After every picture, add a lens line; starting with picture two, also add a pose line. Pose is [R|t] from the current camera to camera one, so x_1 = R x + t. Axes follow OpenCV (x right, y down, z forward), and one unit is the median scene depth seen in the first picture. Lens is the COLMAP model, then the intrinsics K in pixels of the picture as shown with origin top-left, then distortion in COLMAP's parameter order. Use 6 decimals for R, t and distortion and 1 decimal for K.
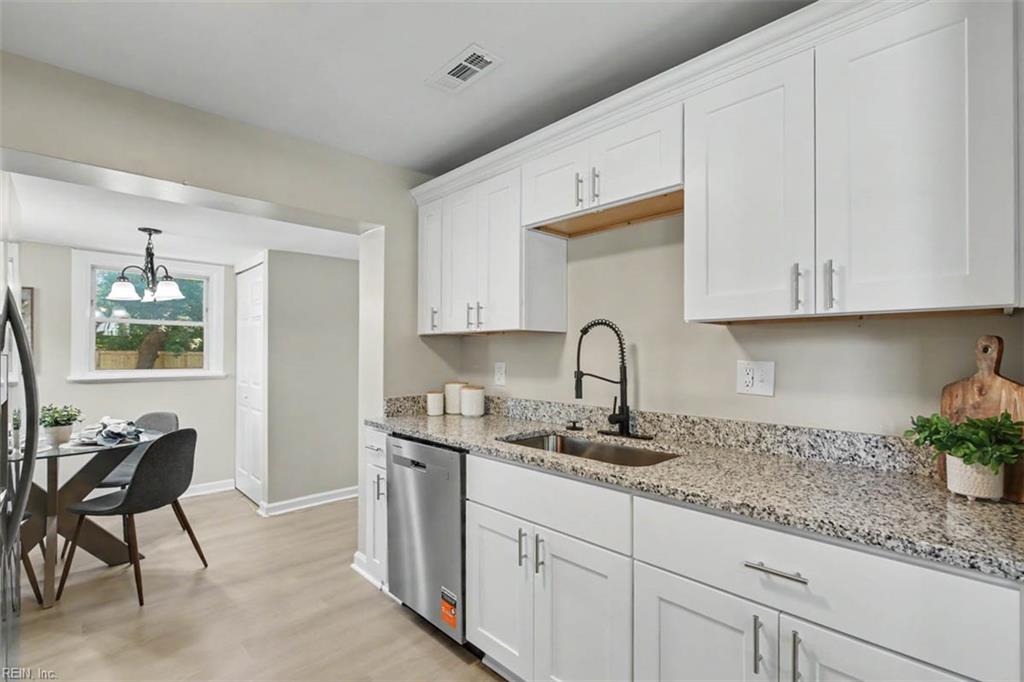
lens RADIAL K [[469.7, 0, 517.6], [0, 469.7, 350.3], [0, 0, 1]] dist [-0.002183, 0.000151]
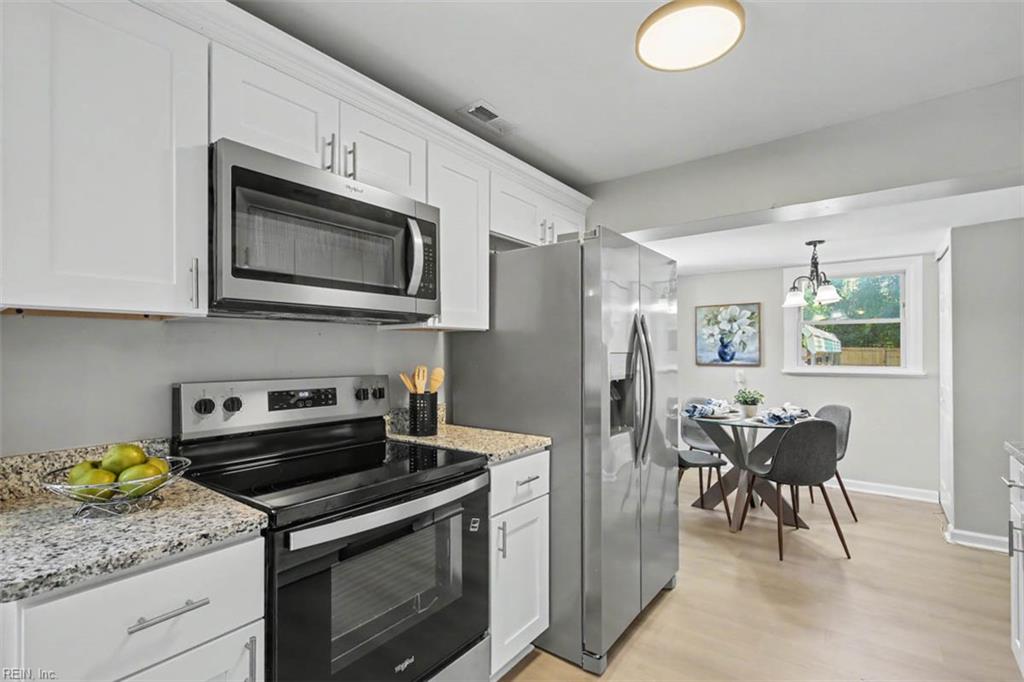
lens RADIAL K [[469.7, 0, 517.0], [0, 469.7, 347.1], [0, 0, 1]] dist [-0.002183, 0.000151]
pose [[0.143748, -0.008638, -0.989577, 0.278386], [0.010256, 0.999921, -0.007239, -0.002724], [0.989561, -0.009109, 0.143825, 0.145947]]
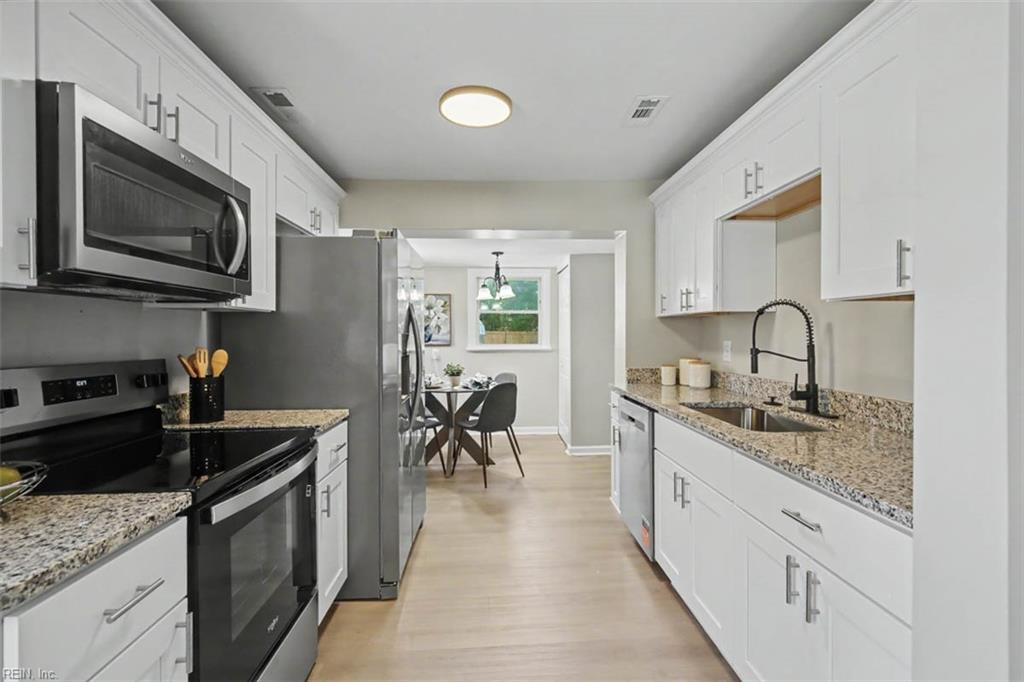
lens RADIAL K [[469.7, 0, 510.8], [0, 469.7, 335.0], [0, 0, 1]] dist [-0.002183, 0.000151]
pose [[0.744953, -0.000744, -0.667117, 0.325529], [0.008939, 0.999921, 0.008868, -0.001062], [0.667057, -0.012570, 0.744900, -0.140885]]
